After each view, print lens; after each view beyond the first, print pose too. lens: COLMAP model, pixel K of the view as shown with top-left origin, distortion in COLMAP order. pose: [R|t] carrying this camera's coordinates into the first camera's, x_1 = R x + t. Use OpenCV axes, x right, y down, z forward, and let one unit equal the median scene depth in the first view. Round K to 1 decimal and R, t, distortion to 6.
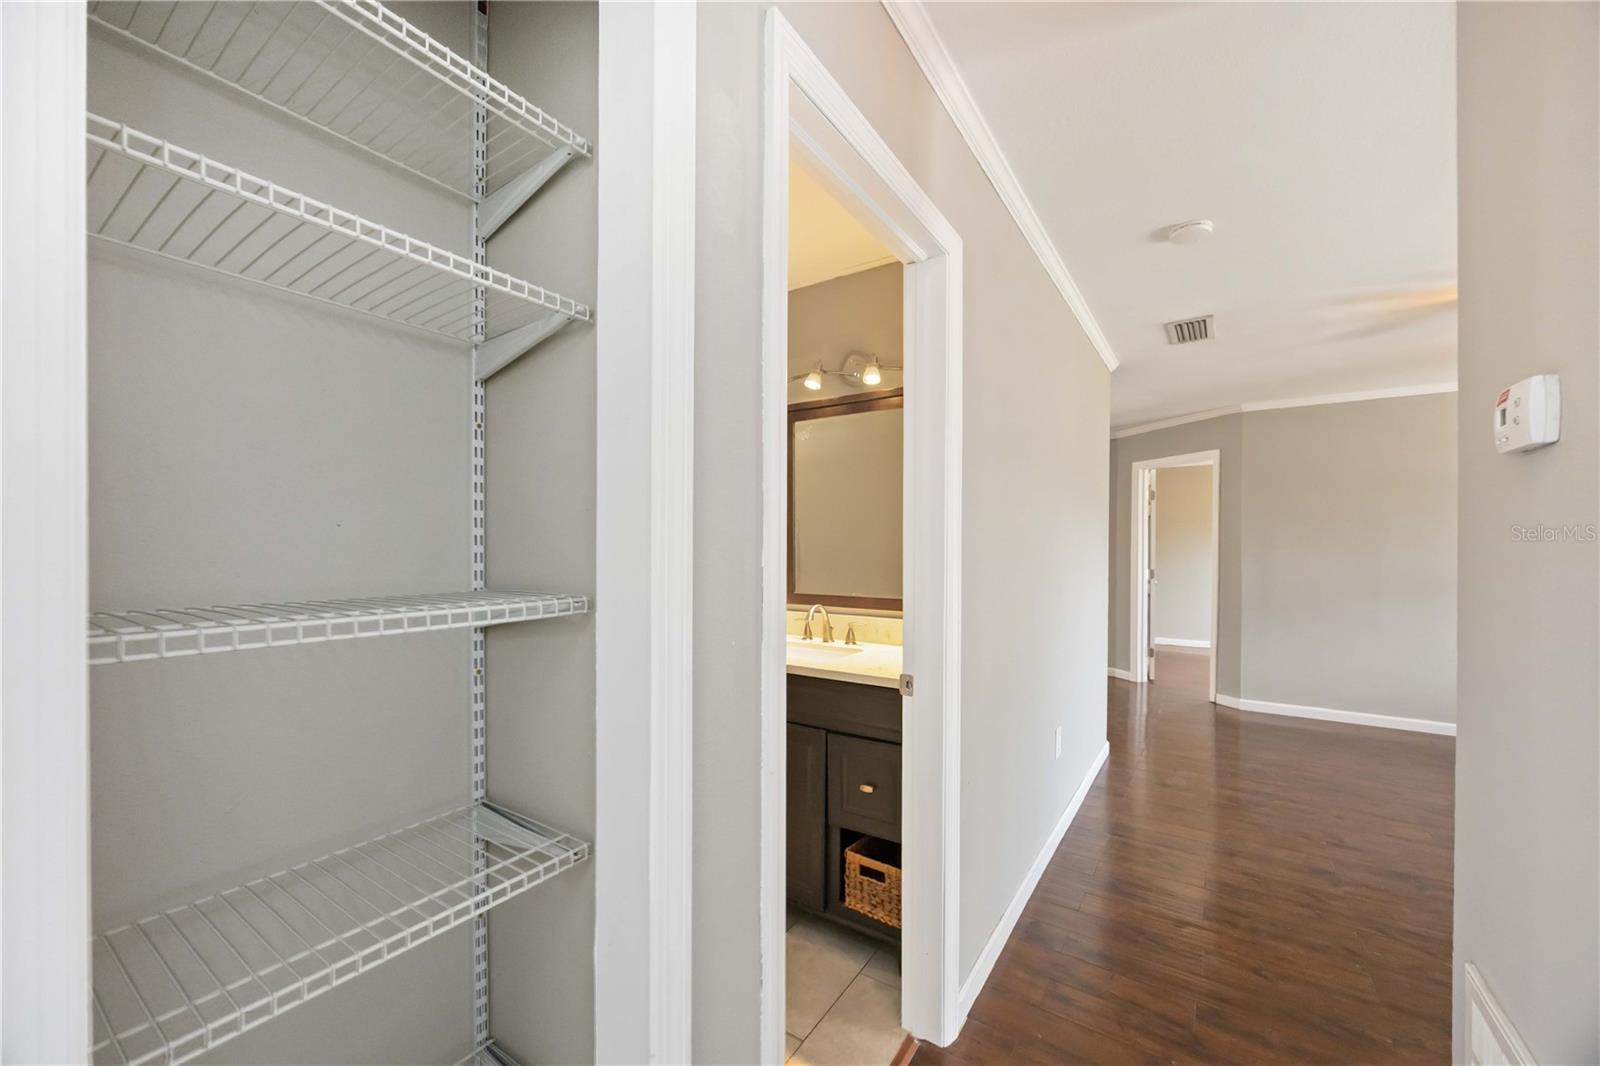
lens RADIAL K [[610.4, 0, 795.3], [0, 610.4, 536.4], [0, 0, 1]] dist [-0.008280, -0.000311]
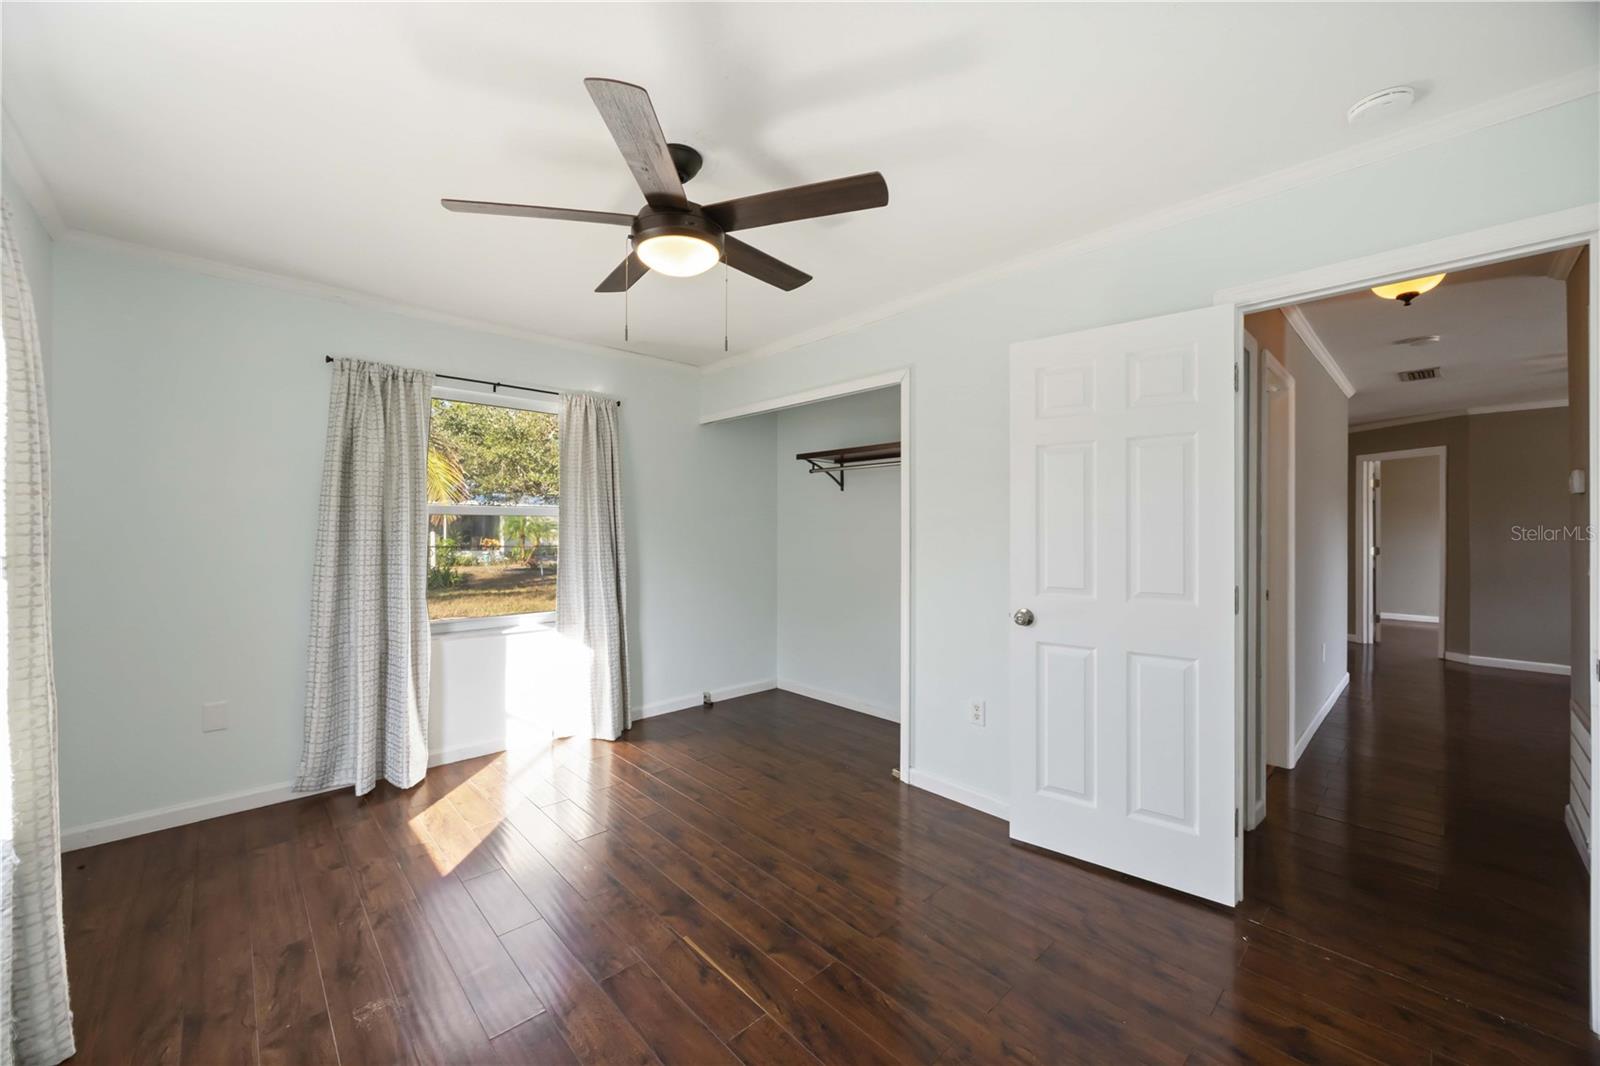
lens RADIAL K [[610.4, 0, 778.6], [0, 610.4, 523.0], [0, 0, 1]] dist [-0.008280, -0.000311]
pose [[0.974109, -0.011090, -0.225805, -0.274803], [0.011862, 0.999928, 0.002061, -0.007636], [0.225766, -0.004686, 0.974170, -0.396033]]
